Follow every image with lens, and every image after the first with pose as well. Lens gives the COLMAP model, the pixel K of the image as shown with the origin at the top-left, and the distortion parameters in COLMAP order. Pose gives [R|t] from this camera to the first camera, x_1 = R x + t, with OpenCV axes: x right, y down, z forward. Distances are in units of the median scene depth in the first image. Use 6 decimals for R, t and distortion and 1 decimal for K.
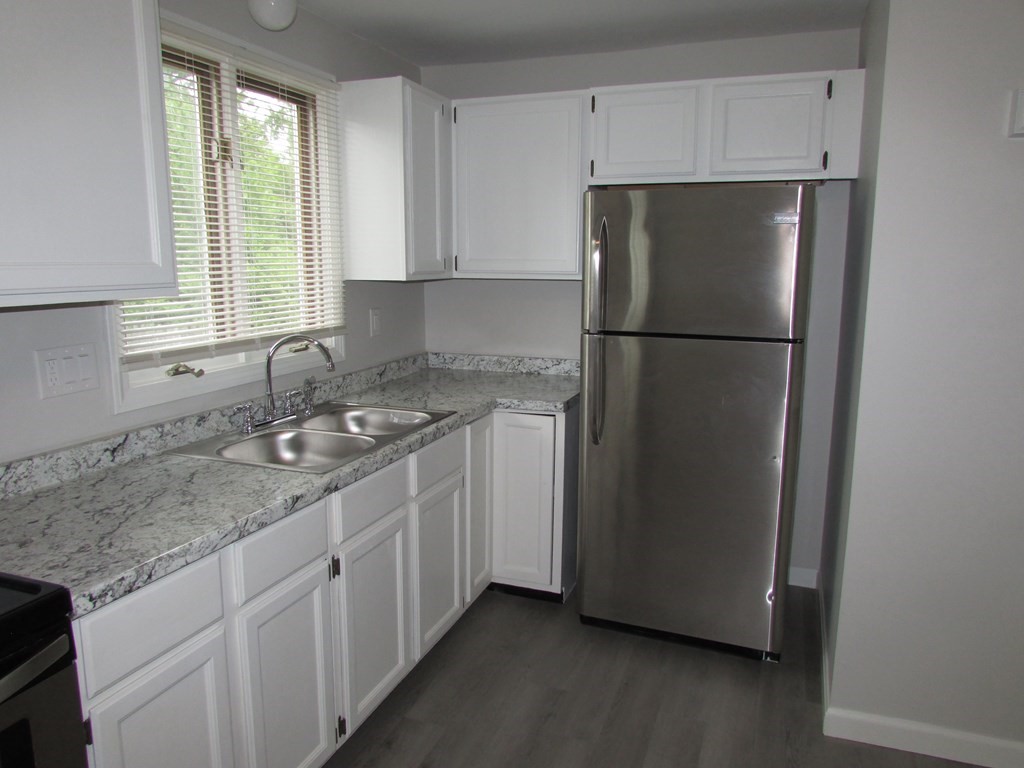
lens RADIAL K [[731.9, 0, 514.6], [0, 731.9, 381.3], [0, 0, 1]] dist [-0.030864, 0.006127]
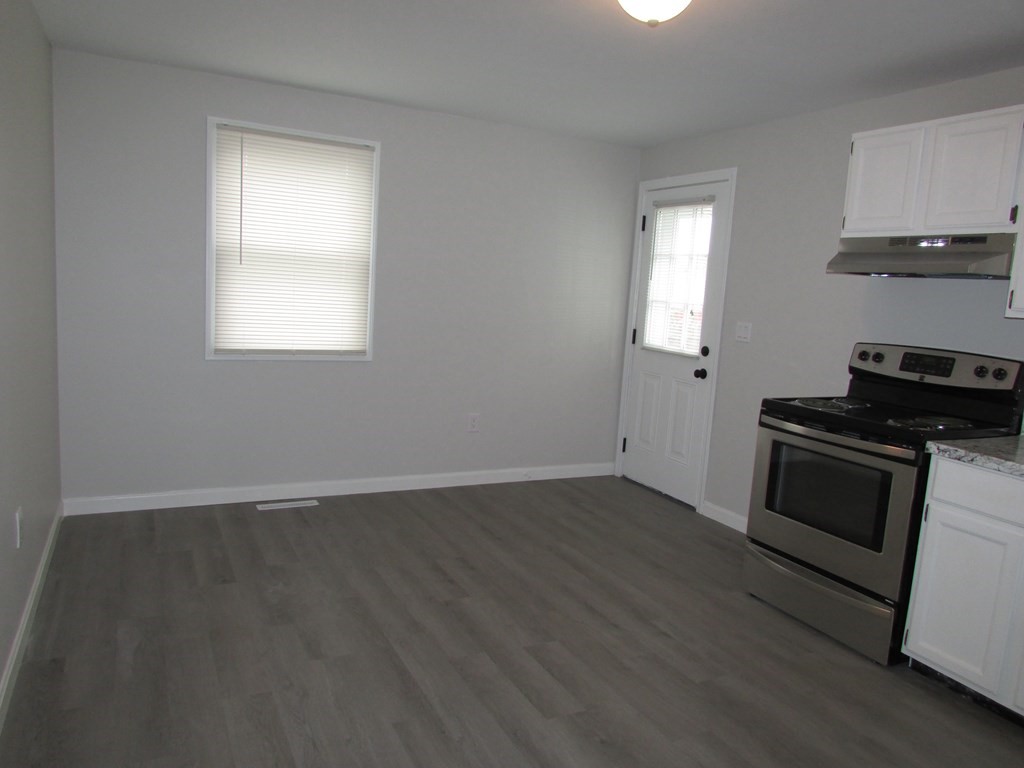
lens RADIAL K [[736.9, 0, 512.0], [0, 736.9, 384.0], [0, 0, 1]] dist [-0.022401, 0.001749]
pose [[-0.675675, 0.051966, -0.735366, 0.895213], [-0.192452, 0.950488, 0.243999, -0.077276], [0.711636, 0.306386, -0.632220, 0.702023]]
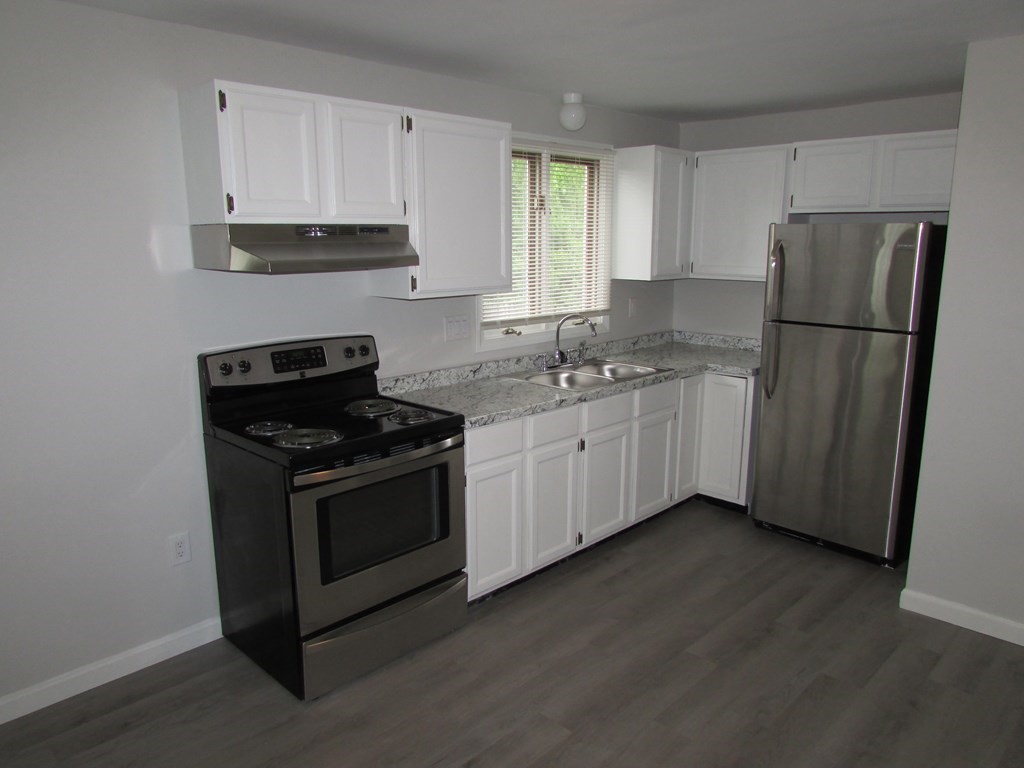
lens RADIAL K [[736.9, 0, 512.0], [0, 736.9, 384.0], [0, 0, 1]] dist [-0.022401, 0.001749]
pose [[0.913113, 0.077597, -0.400254, 0.247578], [-0.065428, 0.996887, 0.044002, 0.029467], [0.402422, -0.013991, 0.915347, -0.579424]]
